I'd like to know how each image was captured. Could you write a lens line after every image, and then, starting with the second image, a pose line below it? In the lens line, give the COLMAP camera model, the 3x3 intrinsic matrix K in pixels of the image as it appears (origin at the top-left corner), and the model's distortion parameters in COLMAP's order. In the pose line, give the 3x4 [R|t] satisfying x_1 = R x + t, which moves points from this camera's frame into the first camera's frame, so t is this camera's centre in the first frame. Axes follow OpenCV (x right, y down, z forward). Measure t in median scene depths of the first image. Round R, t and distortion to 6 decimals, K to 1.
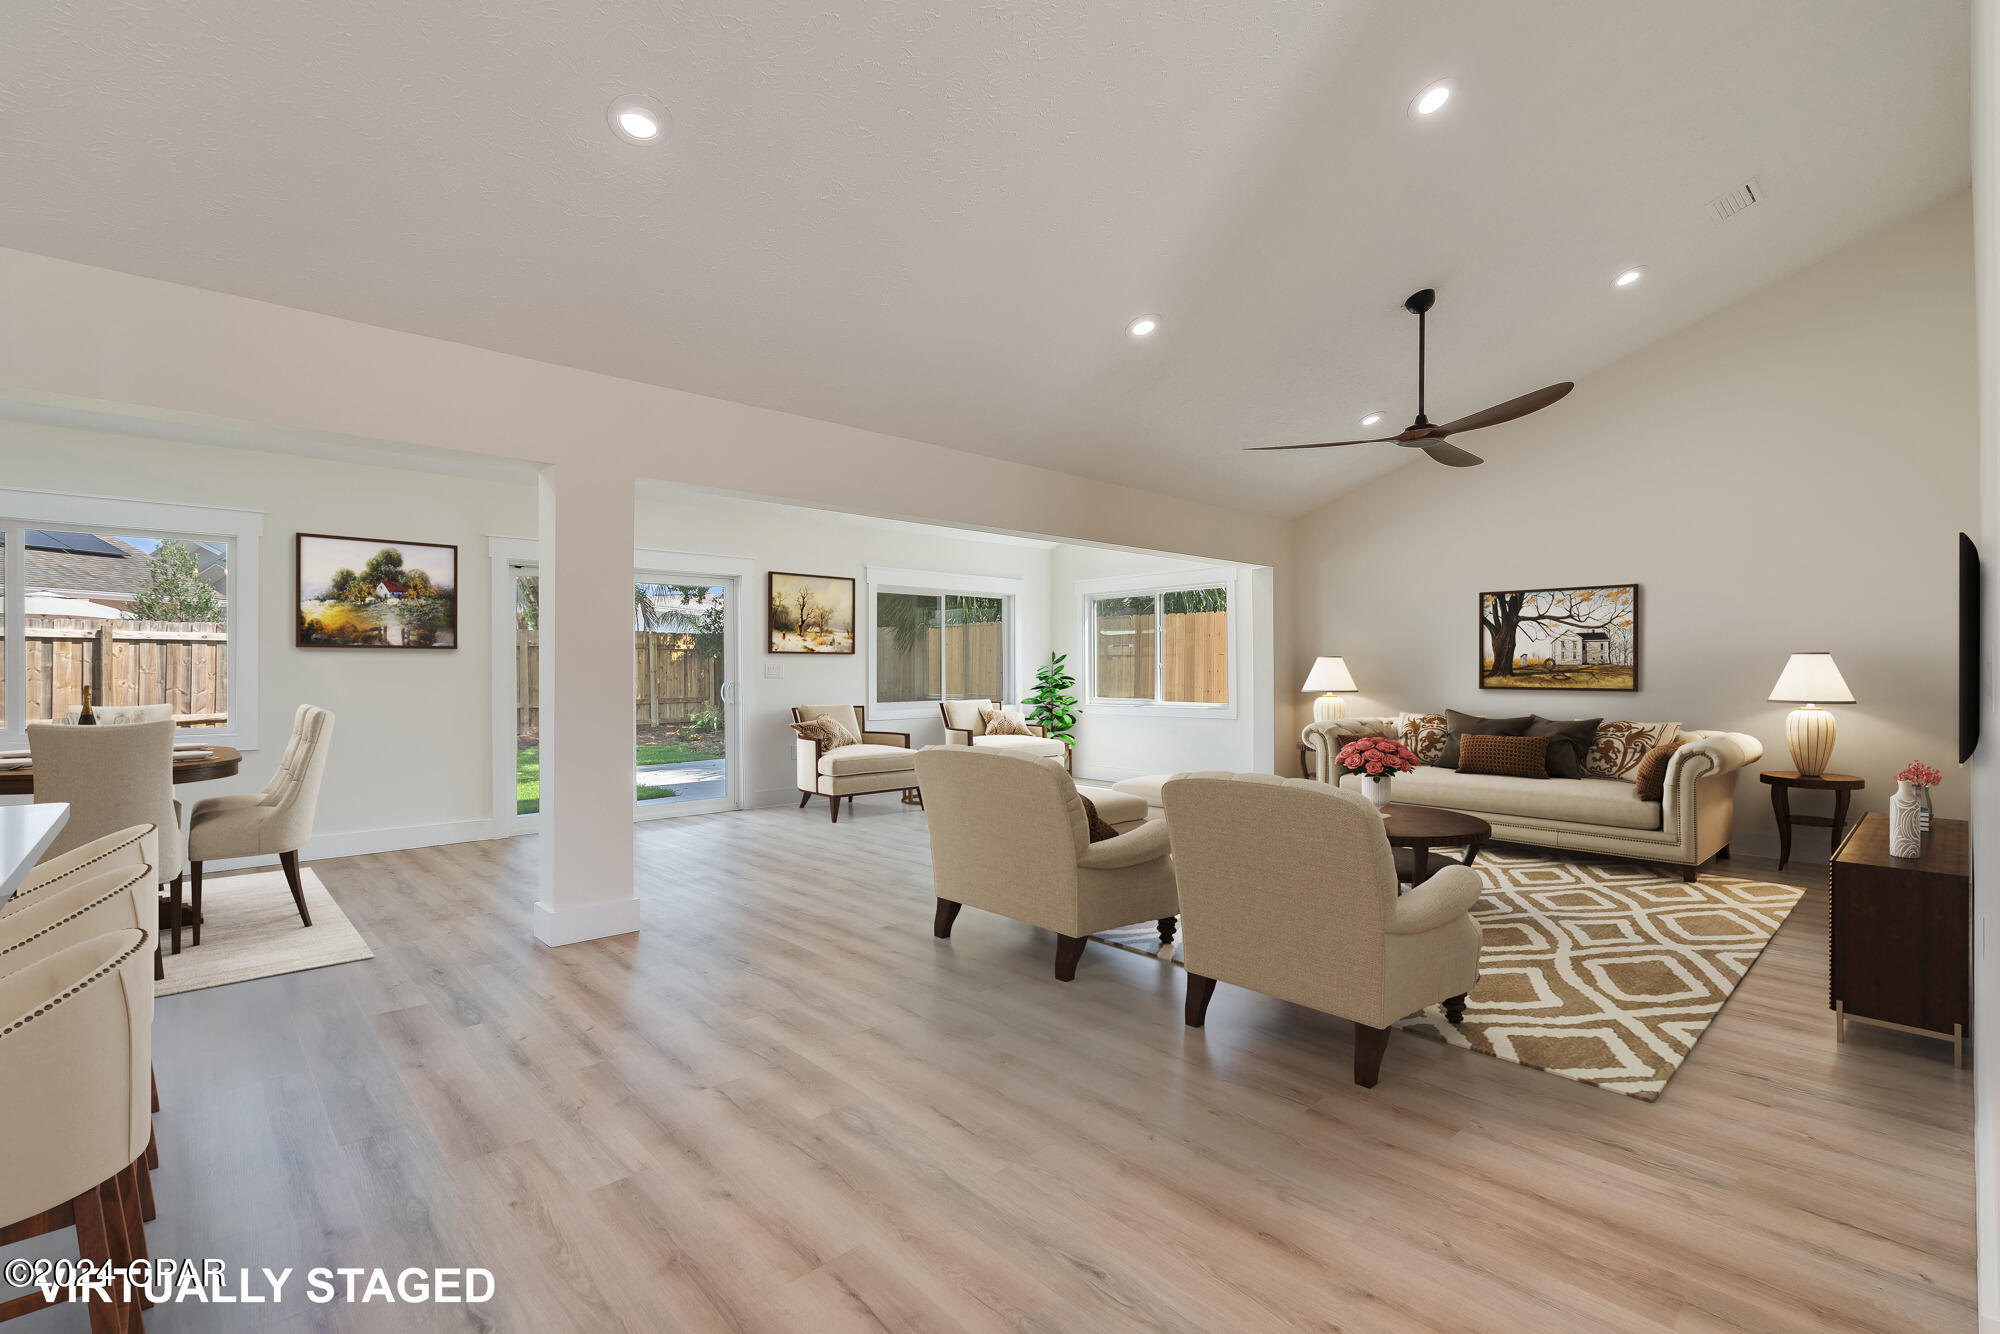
lens RADIAL K [[893.7, 0, 1004.6], [0, 893.7, 658.1], [0, 0, 1]] dist [-0.006032, 0.000436]
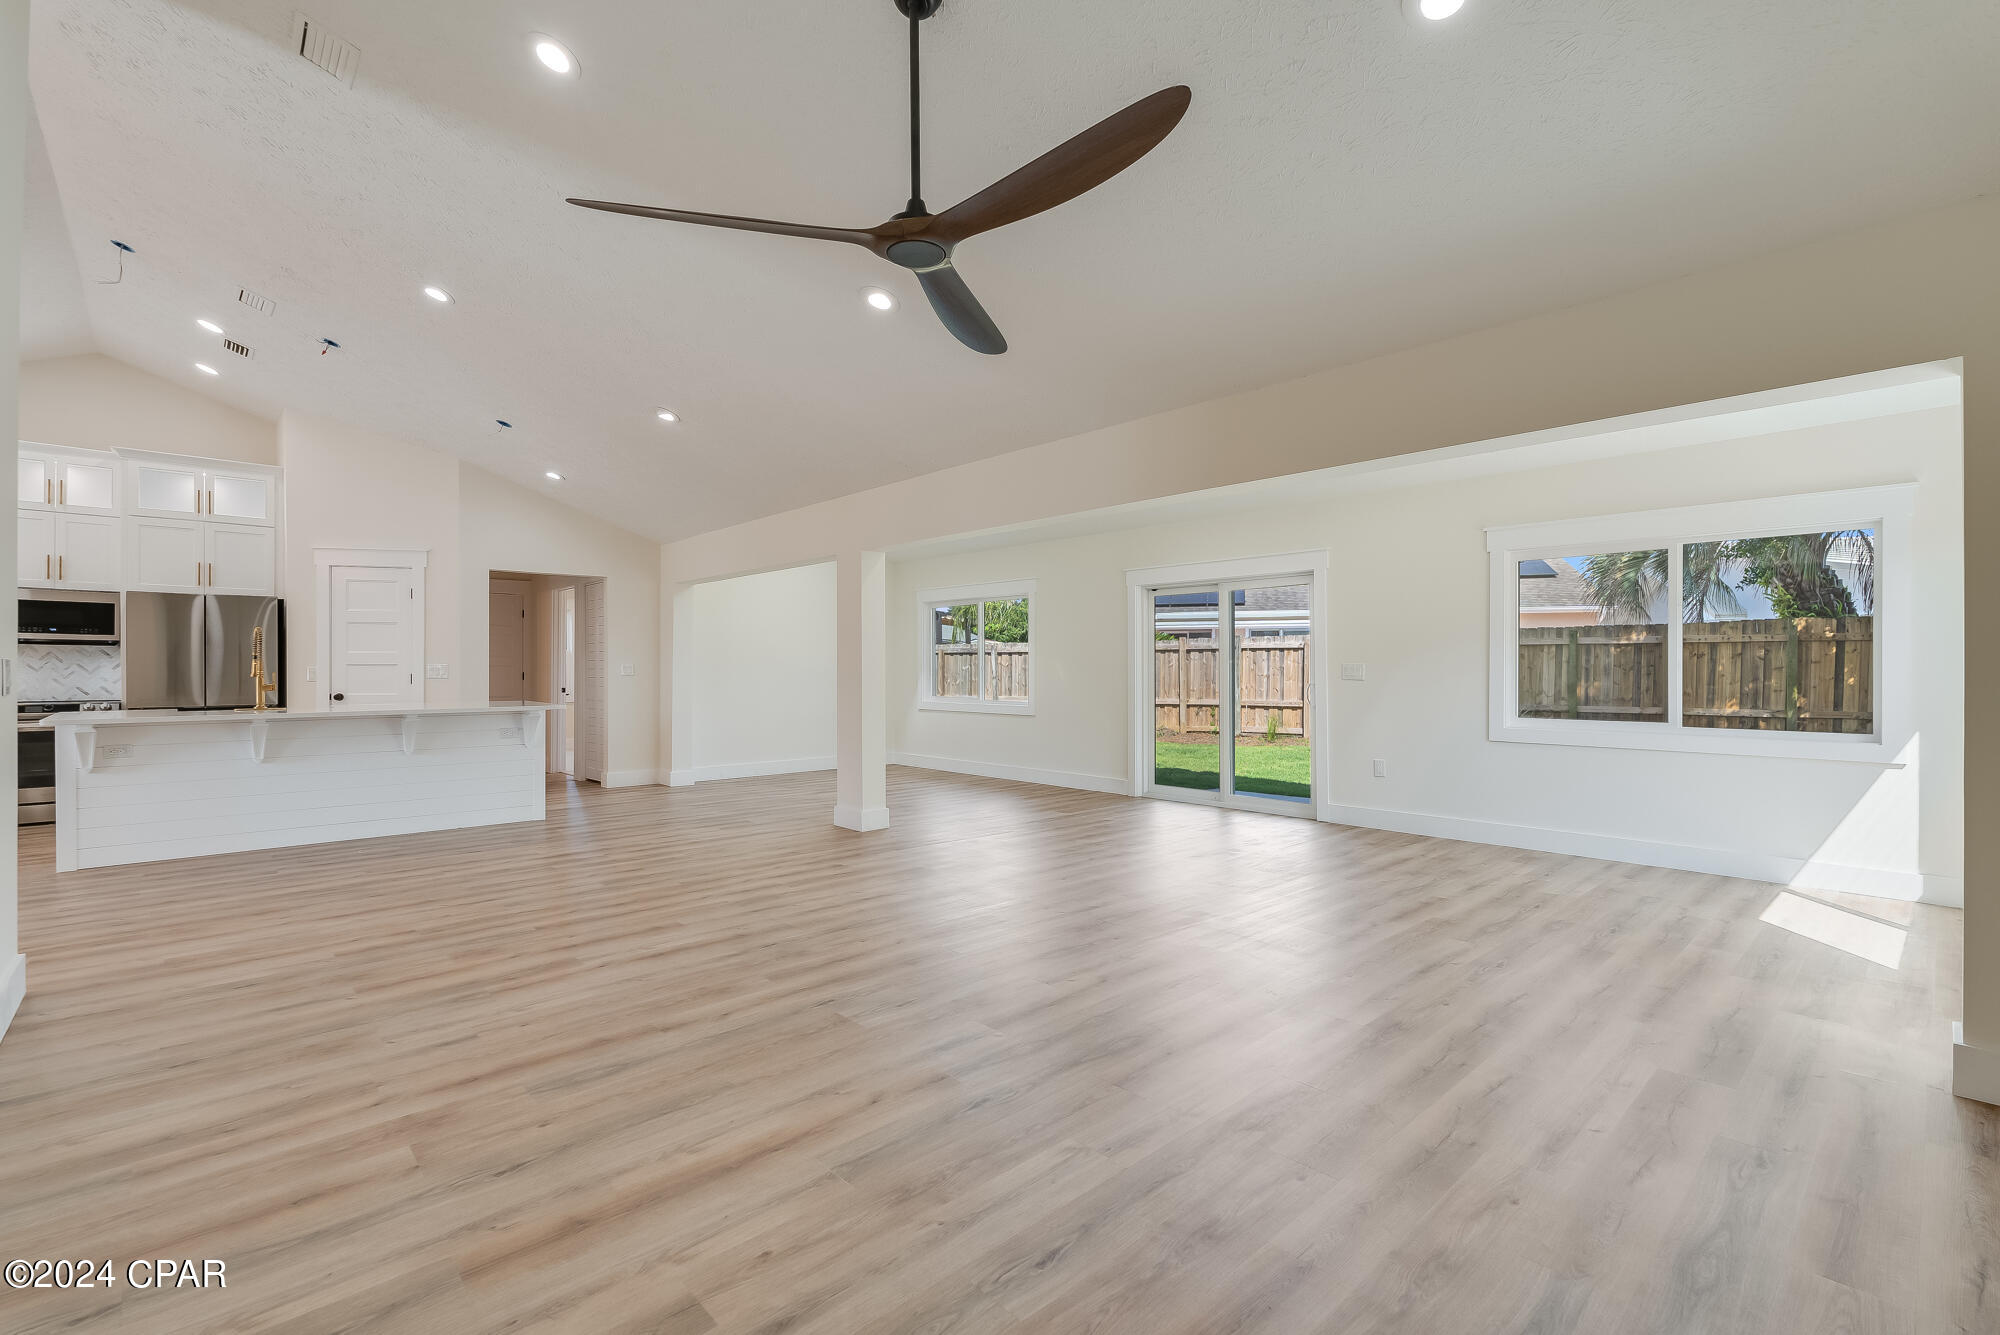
lens RADIAL K [[893.7, 0, 1004.5], [0, 893.7, 673.3], [0, 0, 1]] dist [-0.006032, 0.000436]
pose [[0.003538, 0.007903, -0.999963, 0.477534], [0.010318, 0.999915, 0.007939, 0.003236], [0.999941, -0.010345, 0.003456, 0.497209]]
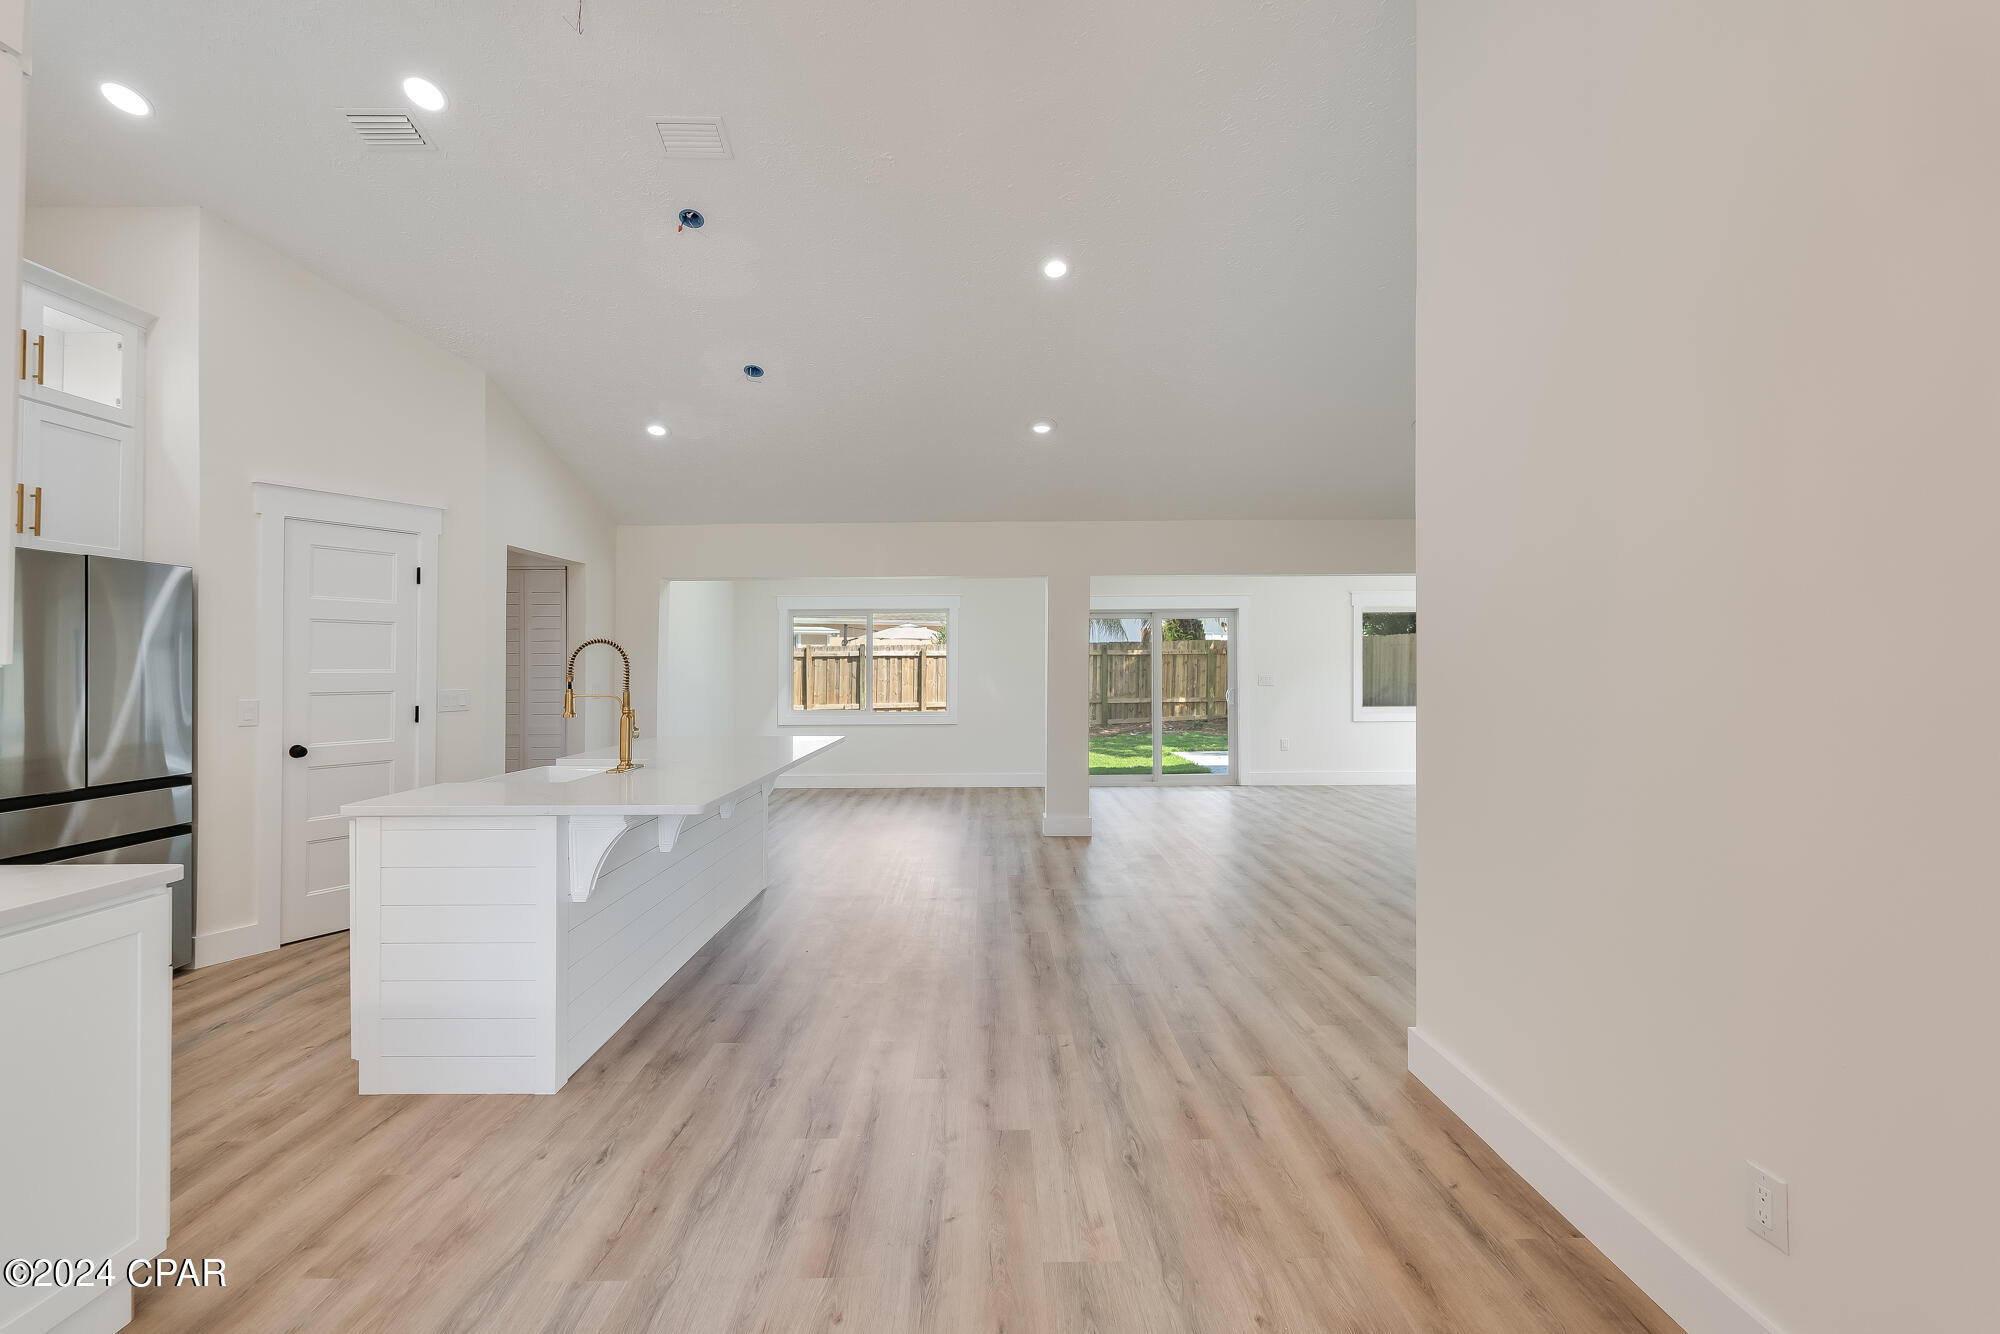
lens RADIAL K [[893.7, 0, 1006.1], [0, 893.7, 659.8], [0, 0, 1]] dist [-0.006032, 0.000436]
pose [[0.740682, -0.007115, -0.671818, 0.252699], [0.011902, 0.999926, 0.002533, -0.017514], [0.671750, -0.009872, 0.740712, -0.158134]]
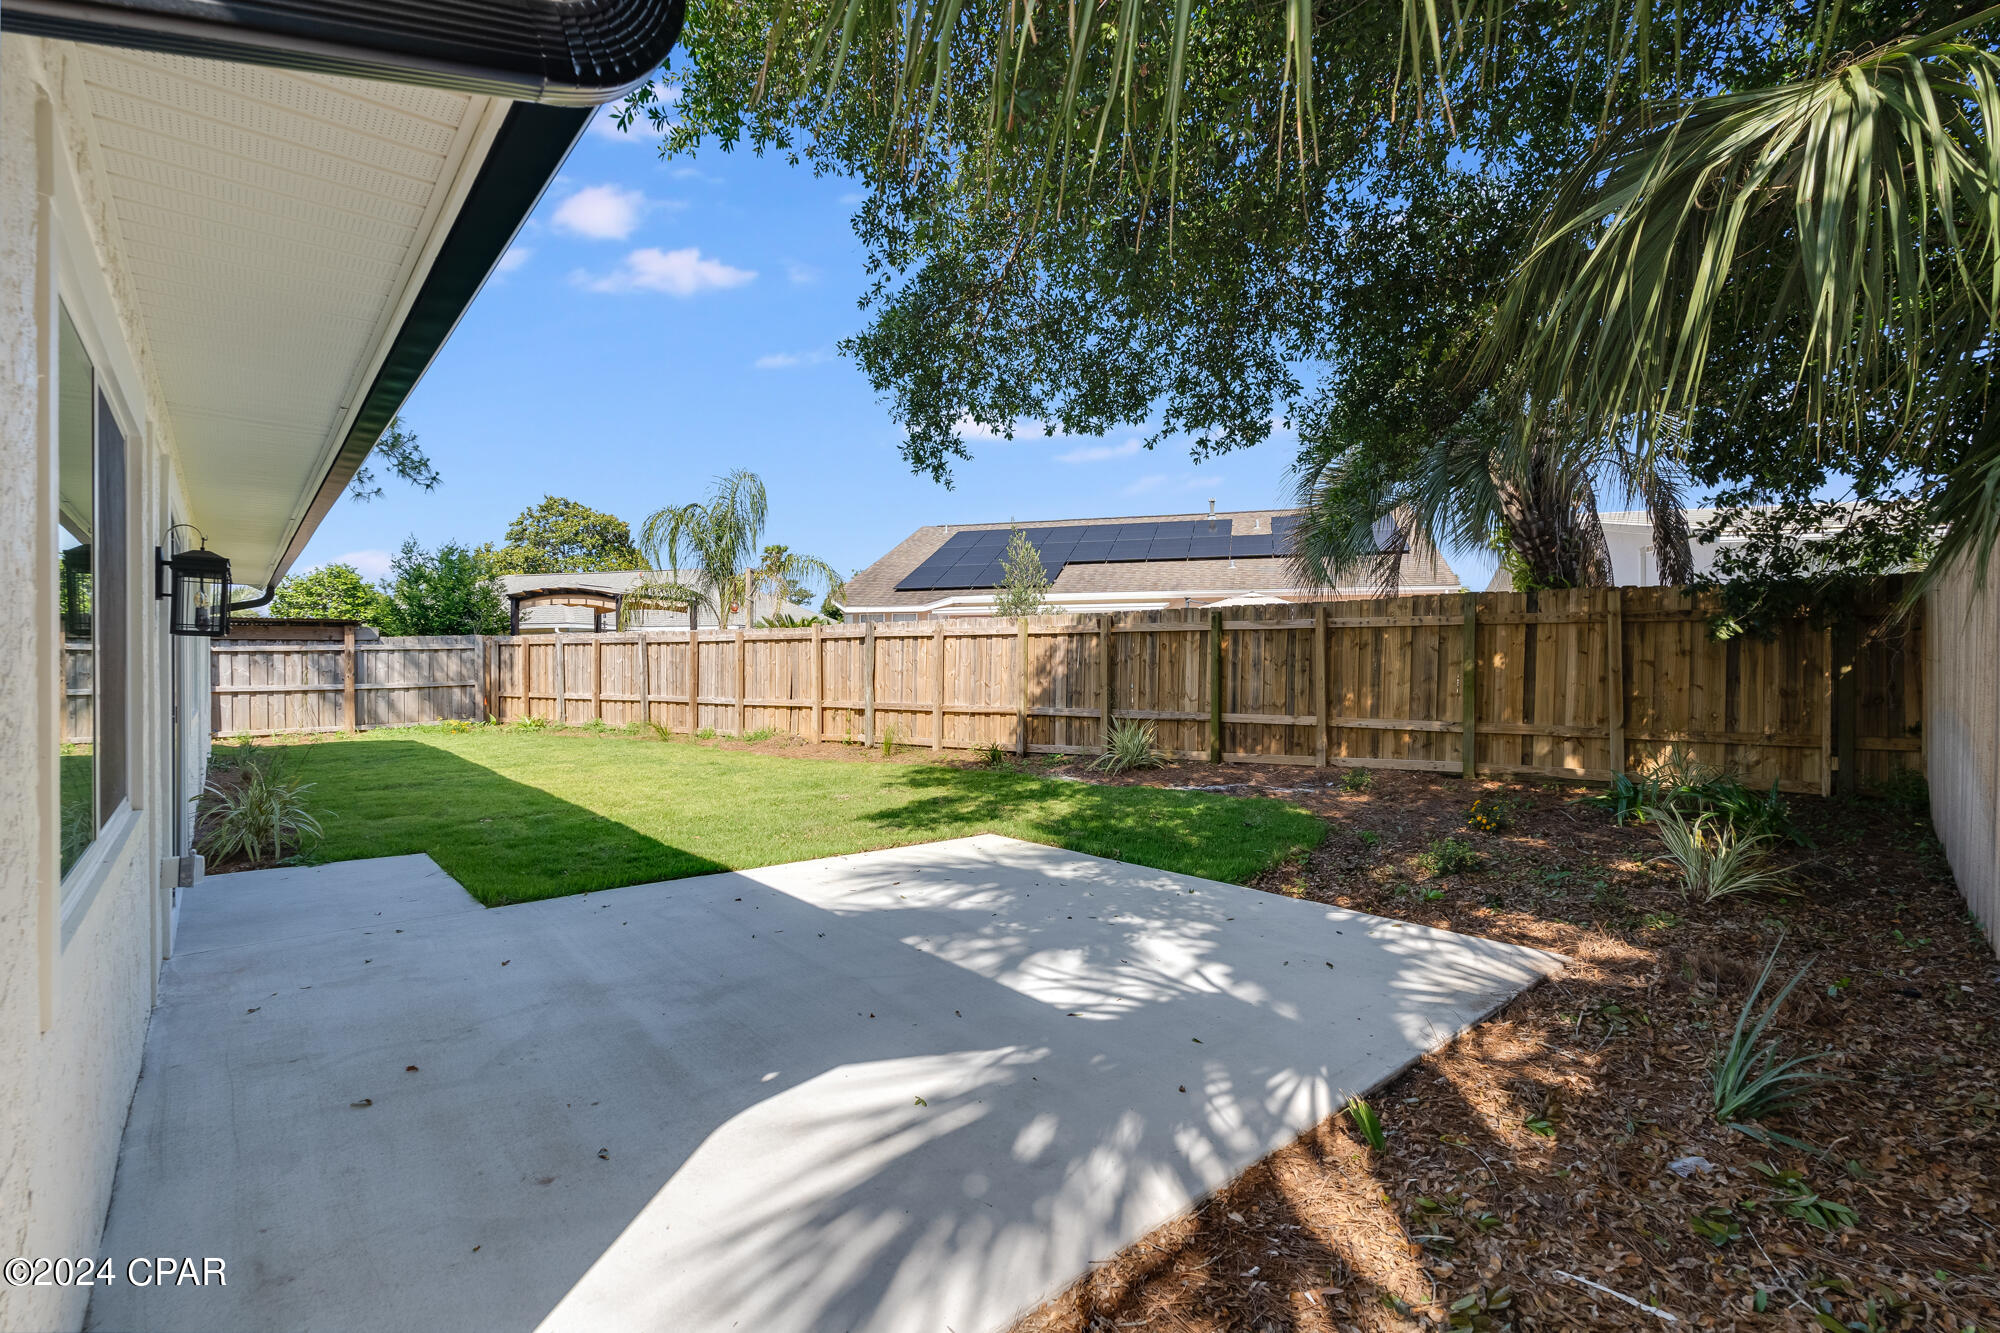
lens RADIAL K [[893.7, 0, 1036.1], [0, 893.7, 666.4], [0, 0, 1]] dist [-0.006032, 0.000436]
pose [[-0.016502, 0.008696, -0.999826, 0.140600], [0.007508, 0.999935, 0.008573, 0.009355], [0.999836, -0.007365, -0.016566, 1.160377]]
